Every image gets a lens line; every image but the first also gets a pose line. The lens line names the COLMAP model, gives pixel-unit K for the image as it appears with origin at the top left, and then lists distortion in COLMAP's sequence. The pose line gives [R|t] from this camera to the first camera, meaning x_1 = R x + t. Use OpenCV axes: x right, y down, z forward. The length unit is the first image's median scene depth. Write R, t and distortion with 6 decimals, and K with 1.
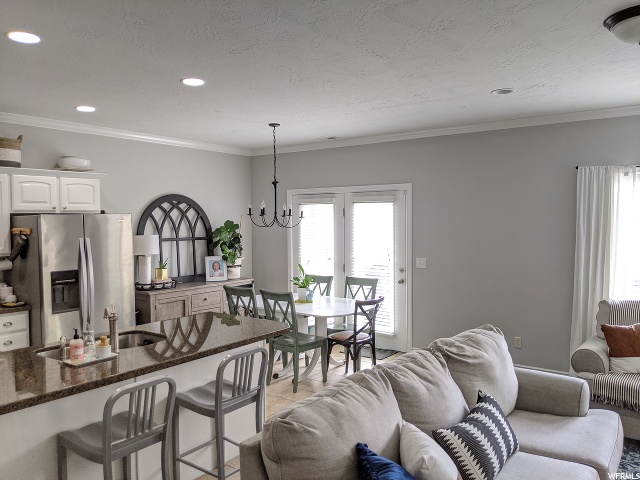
lens RADIAL K [[510.4, 0, 313.5], [0, 510.4, 240.7], [0, 0, 1]] dist [0.062556, -0.057579]
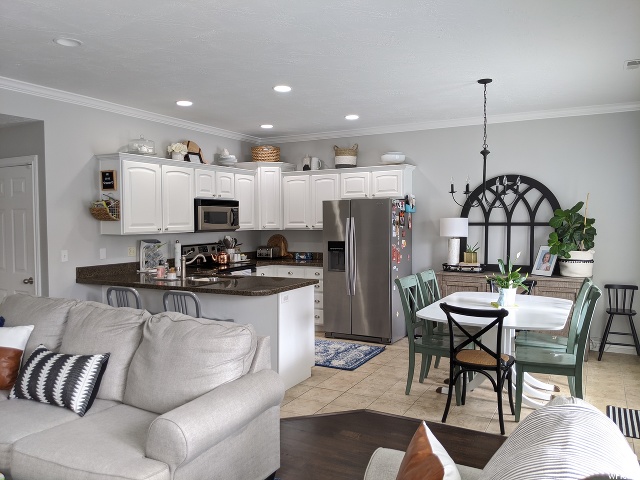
lens RADIAL K [[510.4, 0, 316.2], [0, 510.4, 239.4], [0, 0, 1]] dist [0.062556, -0.057579]
pose [[0.128928, 0.043296, -0.990708, 0.719845], [-0.037379, 0.998549, 0.038774, 0.002909], [0.990949, 0.032033, 0.130359, 0.656303]]
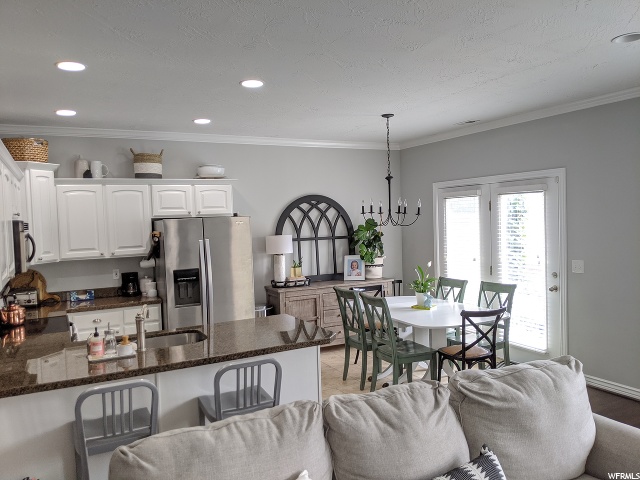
lens RADIAL K [[510.4, 0, 323.6], [0, 510.4, 243.6], [0, 0, 1]] dist [0.062556, -0.057579]
pose [[0.900728, -0.001946, -0.434380, 0.226318], [0.009385, 0.999844, 0.014982, -0.009348], [0.434283, -0.017571, 0.900605, 0.114157]]
